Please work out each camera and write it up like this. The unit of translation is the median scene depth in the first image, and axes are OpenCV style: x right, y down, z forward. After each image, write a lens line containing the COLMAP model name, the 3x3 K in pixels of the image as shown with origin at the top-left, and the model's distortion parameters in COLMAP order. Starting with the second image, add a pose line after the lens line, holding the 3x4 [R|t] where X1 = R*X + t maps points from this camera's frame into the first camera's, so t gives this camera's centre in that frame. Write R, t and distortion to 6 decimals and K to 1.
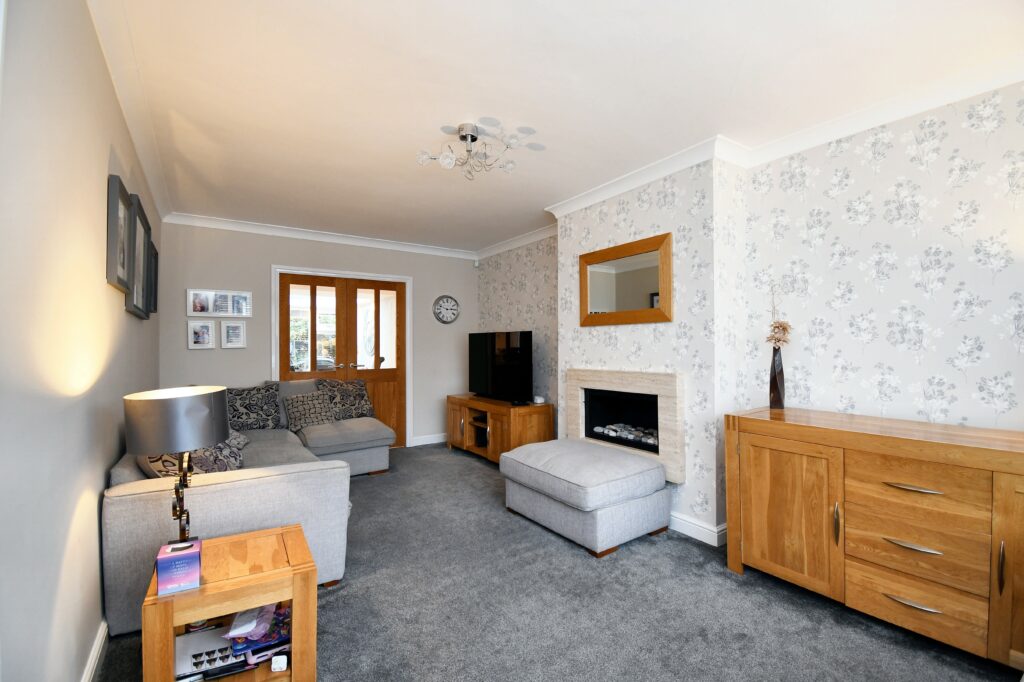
lens RADIAL K [[447.5, 0, 516.7], [0, 447.5, 341.1], [0, 0, 1]] dist [0.021962, -0.026423]
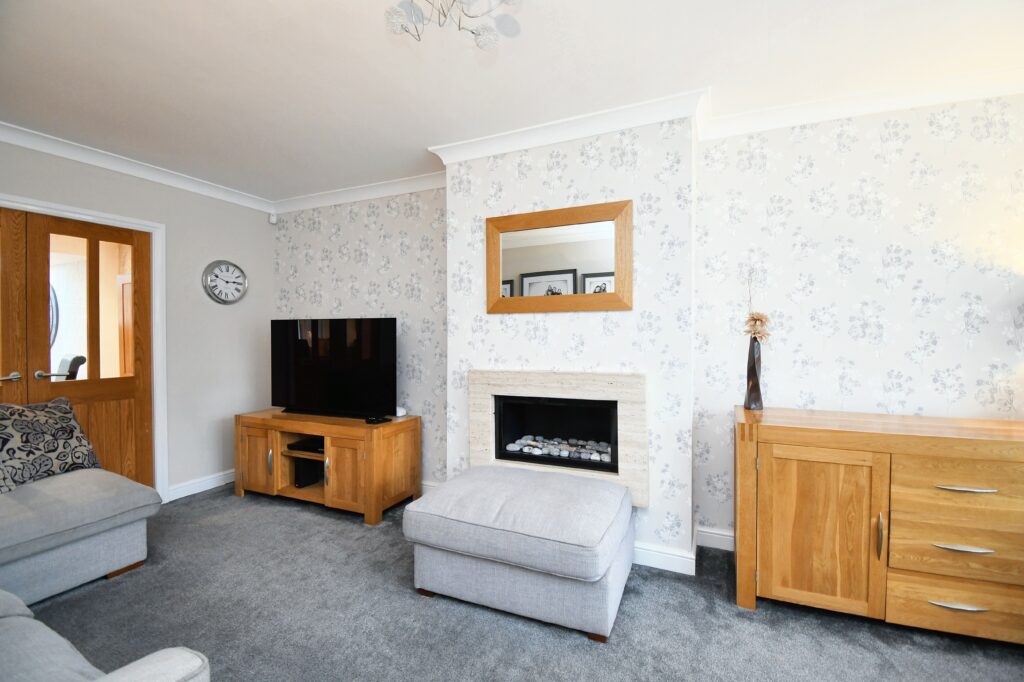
lens RADIAL K [[447.5, 0, 516.7], [0, 447.5, 341.1], [0, 0, 1]] dist [0.021962, -0.026423]
pose [[0.852960, -0.003167, 0.521967, -0.266104], [-0.007063, 0.999820, 0.017608, 0.000421], [-0.521929, -0.018706, 0.852784, 0.424187]]
